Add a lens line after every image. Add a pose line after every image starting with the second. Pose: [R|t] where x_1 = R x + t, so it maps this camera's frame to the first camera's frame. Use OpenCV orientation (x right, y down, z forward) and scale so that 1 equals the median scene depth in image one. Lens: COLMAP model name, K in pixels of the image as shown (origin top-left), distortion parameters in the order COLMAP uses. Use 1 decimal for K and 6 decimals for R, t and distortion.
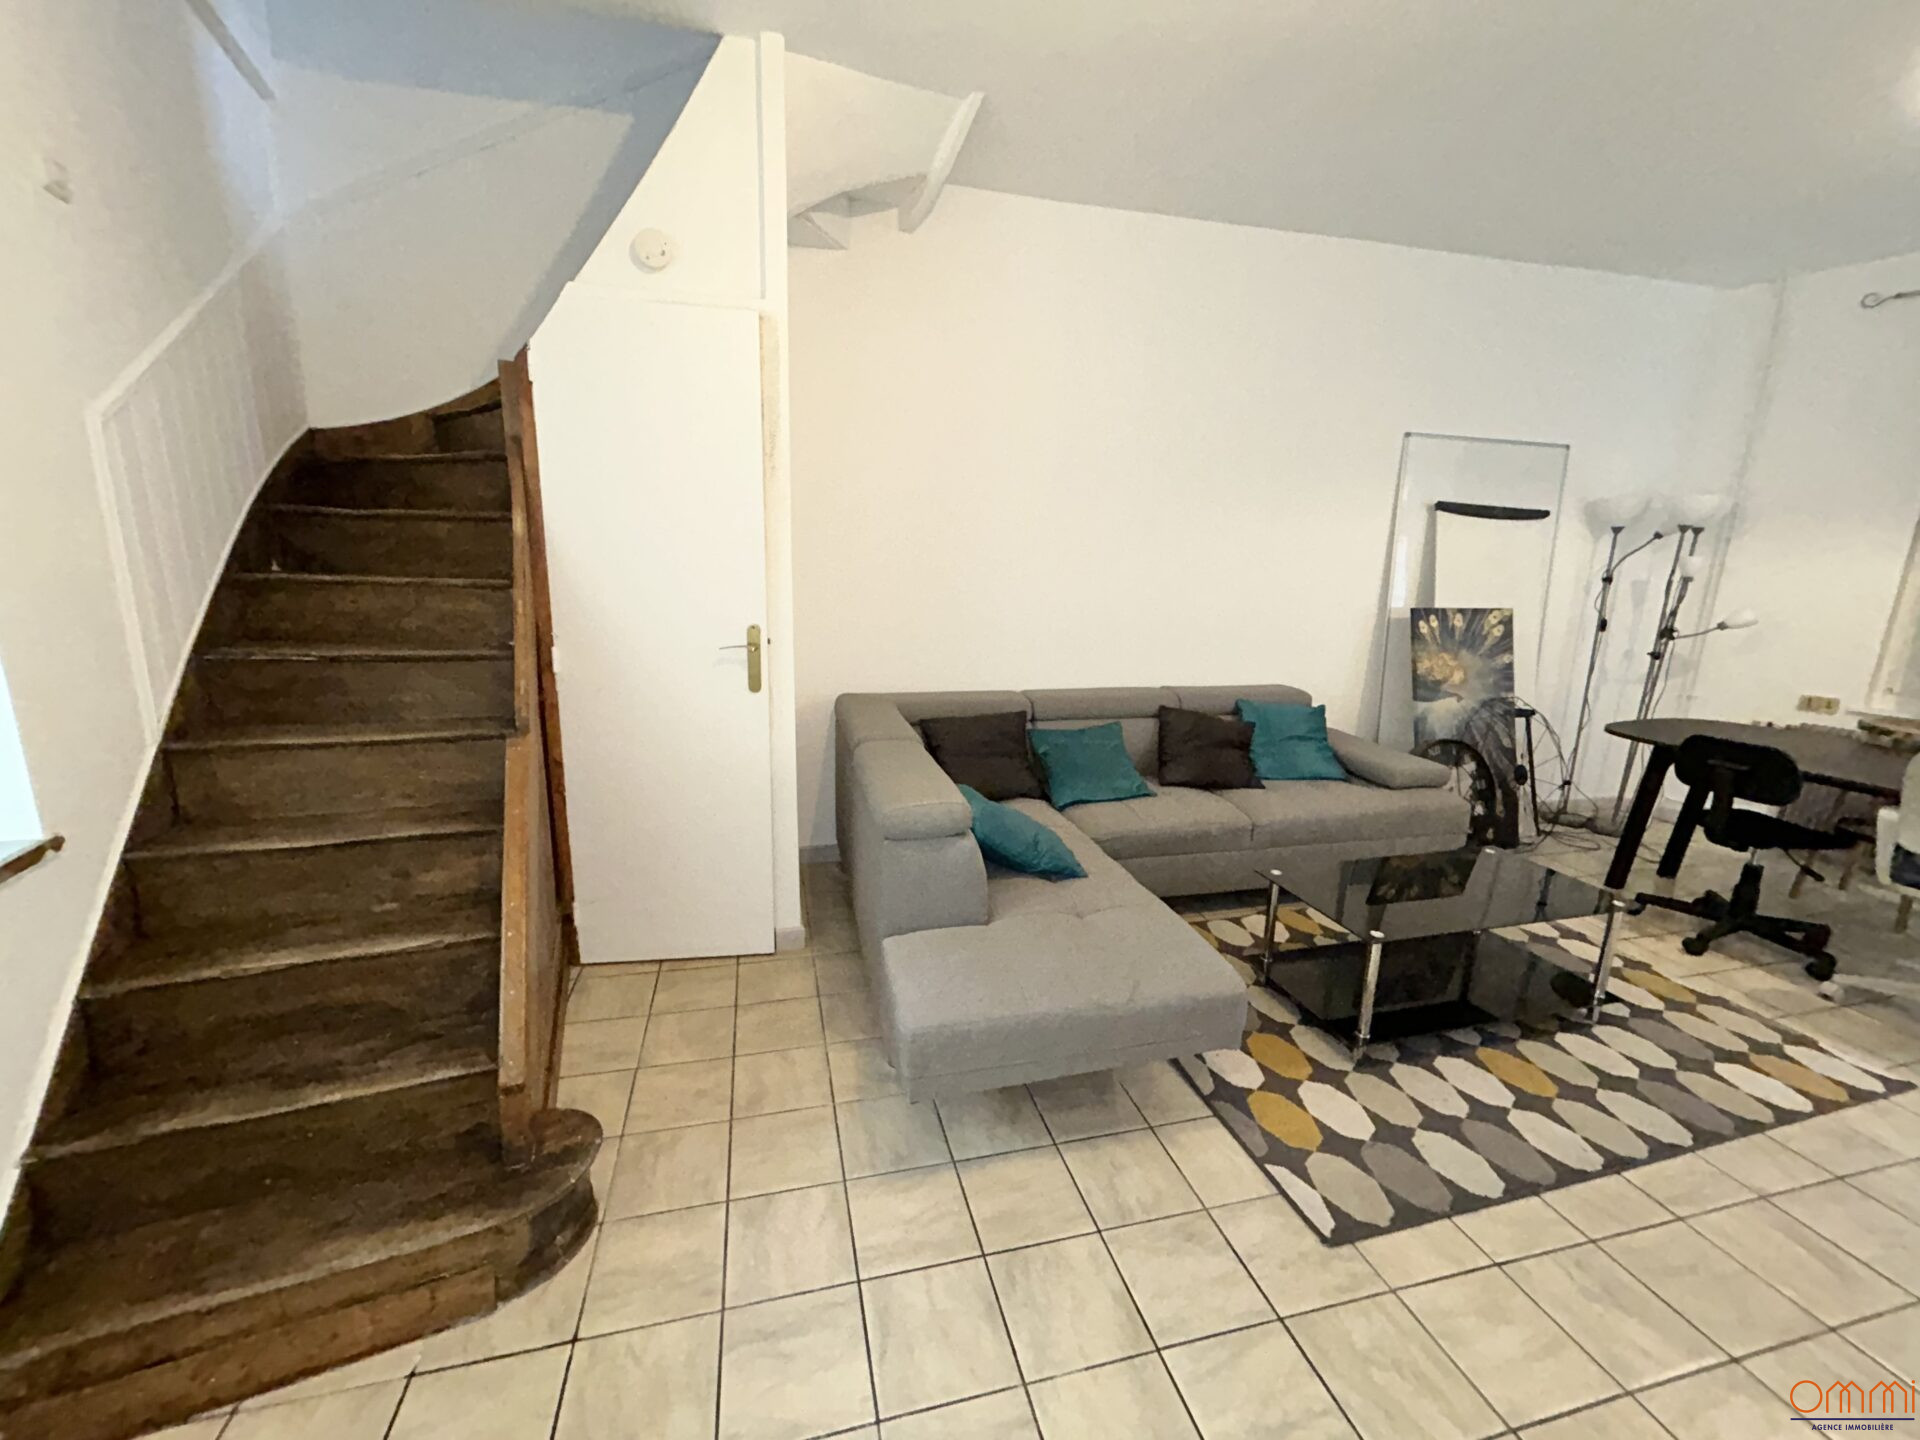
lens RADIAL K [[769.2, 0, 960.4], [0, 769.2, 715.2], [0, 0, 1]] dist [-0.001092, -0.000021]
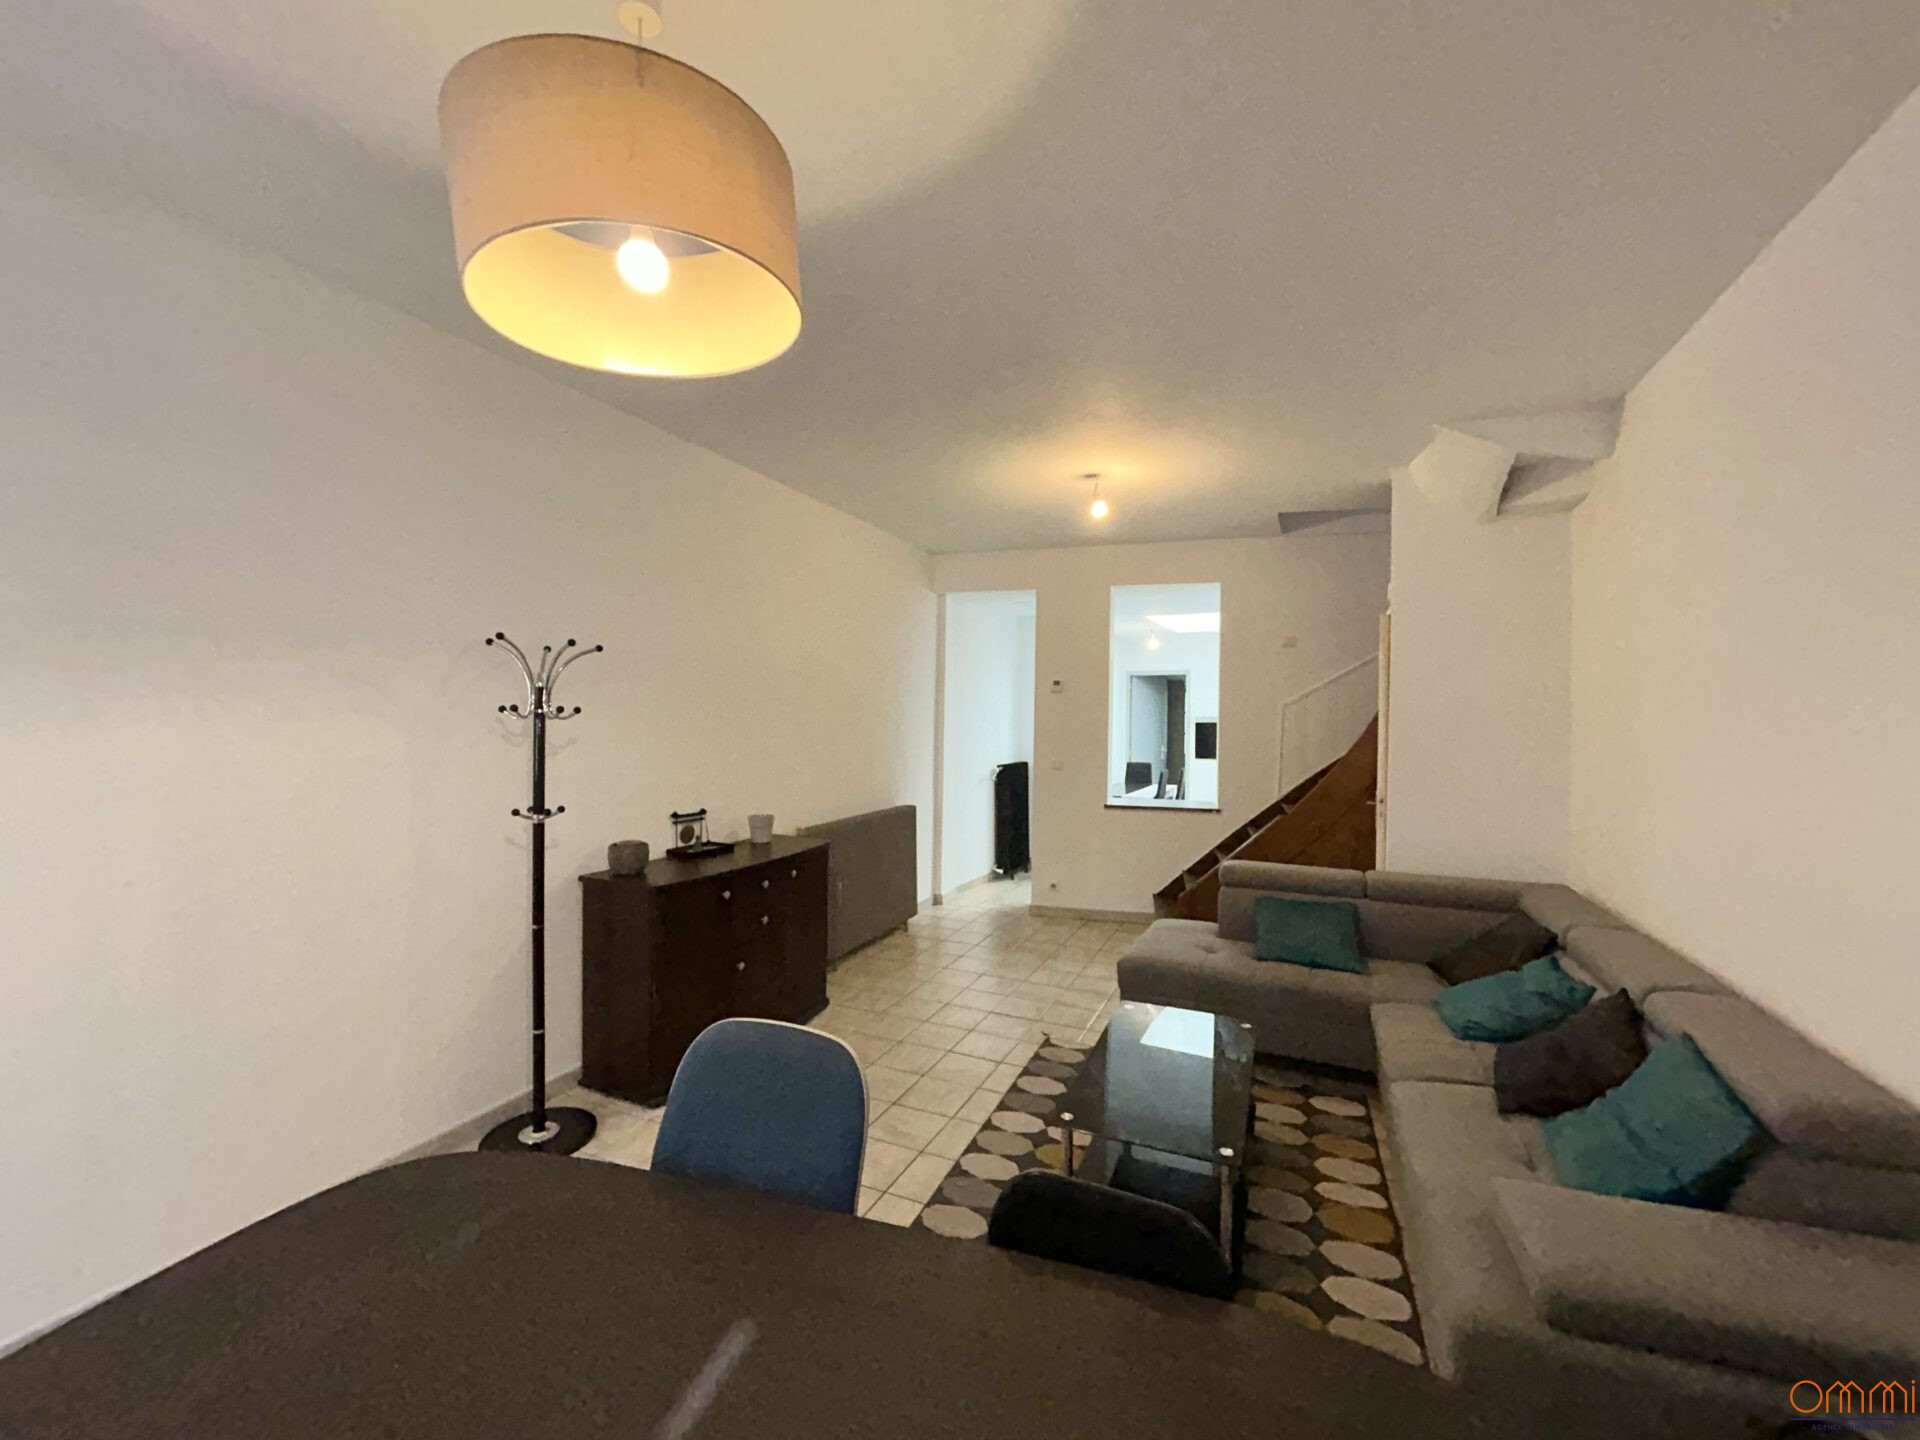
lens RADIAL K [[776.1, 0, 958.8], [0, 776.1, 717.6], [0, 0, 1]] dist [-0.000899, 0.000464]
pose [[-0.623734, -0.027364, -0.781158, 1.616968], [-0.187189, 0.975535, 0.115292, -0.296484], [0.758892, 0.218135, -0.613596, 1.315985]]
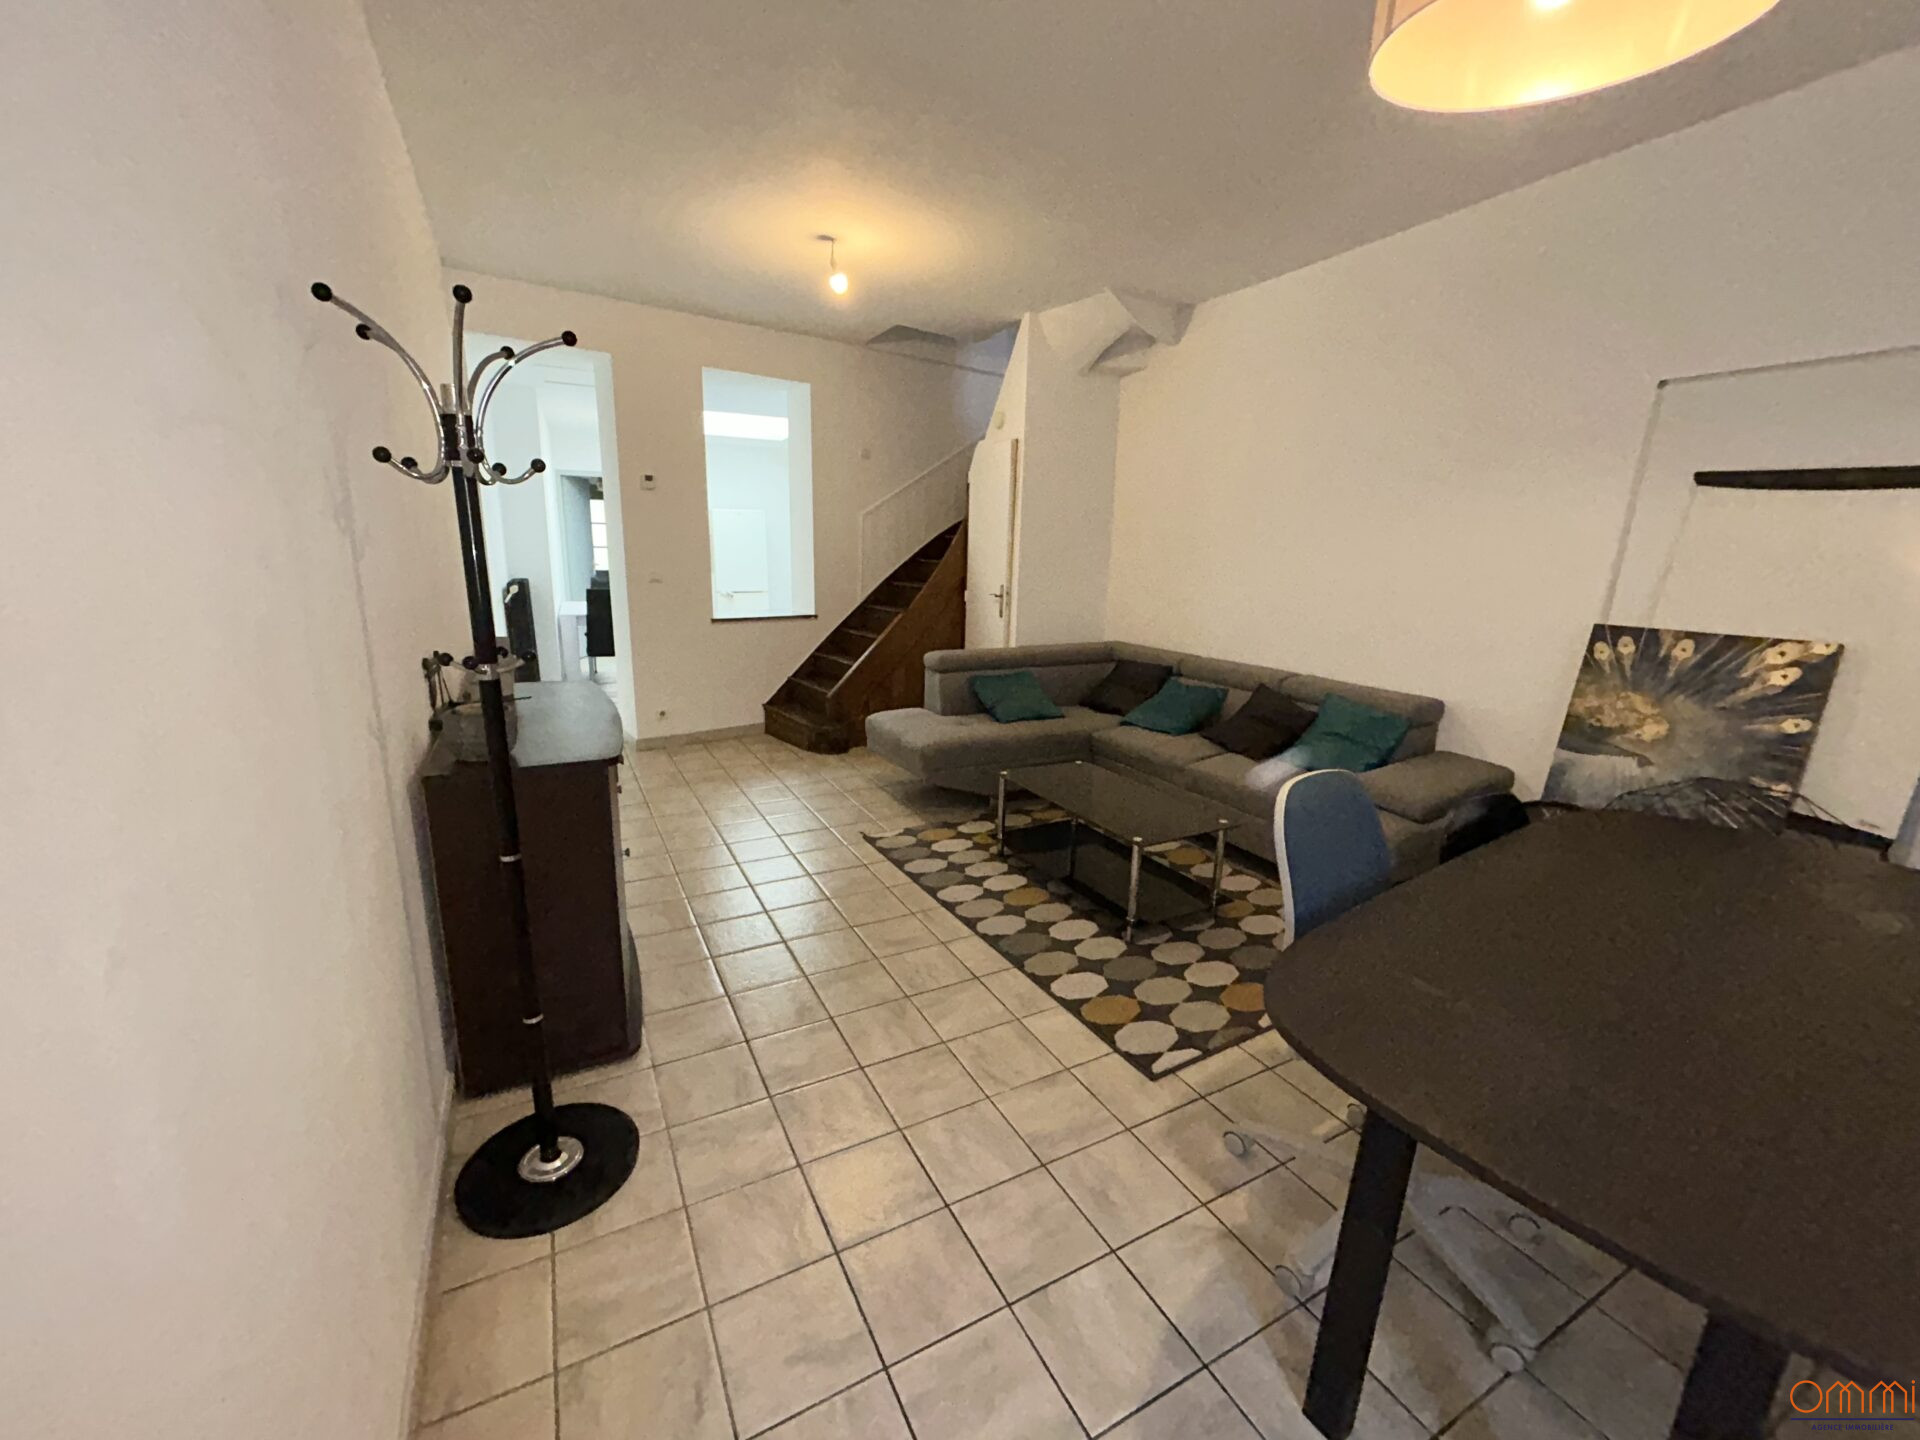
lens RADIAL K [[776.1, 0, 958.8], [0, 776.1, 717.6], [0, 0, 1]] dist [-0.000899, 0.000464]
pose [[0.240275, 0.191773, -0.951573, 1.802155], [-0.218403, 0.965836, 0.139500, -0.037203], [0.945816, 0.174309, 0.273950, 0.370817]]
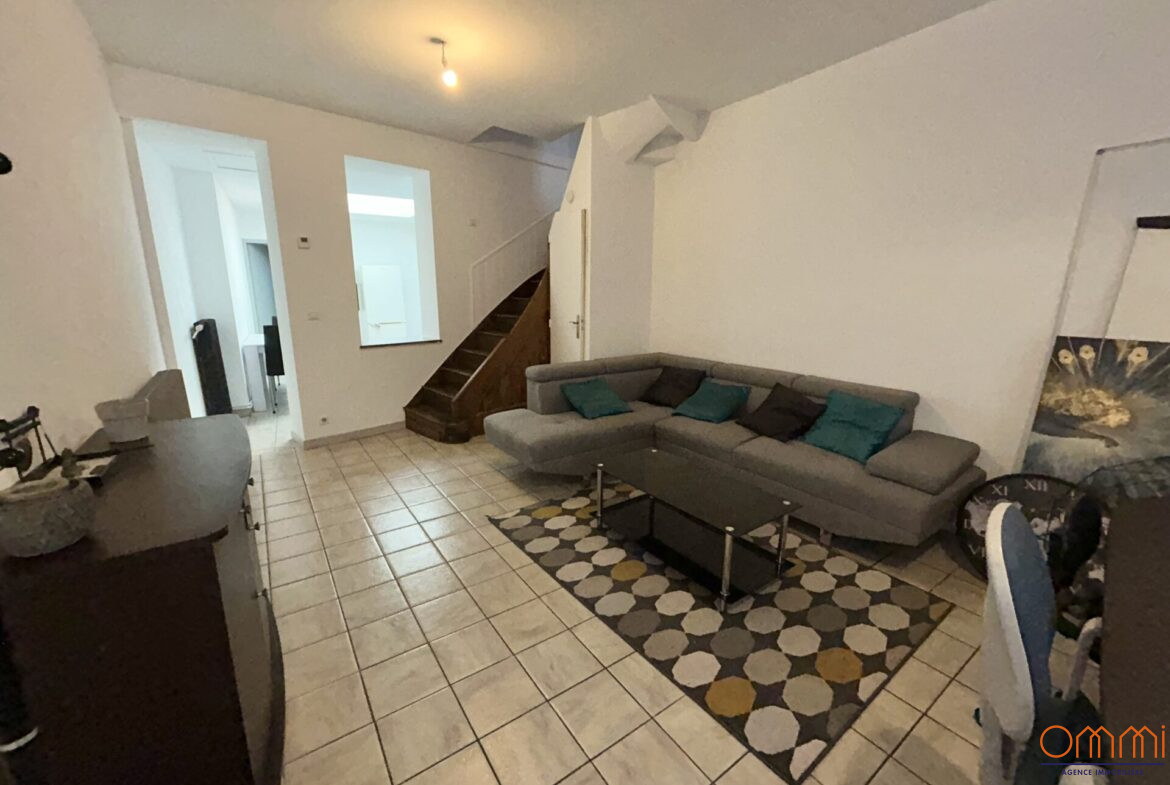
lens RADIAL K [[474.5, 0, 584.1], [0, 474.5, 390.3], [0, 0, 1]] dist [0.000210, -0.000465]
pose [[0.352037, 0.173167, -0.919828, 1.449671], [-0.189528, 0.975567, 0.111124, -0.043162], [0.916596, 0.135213, 0.376256, 0.384080]]
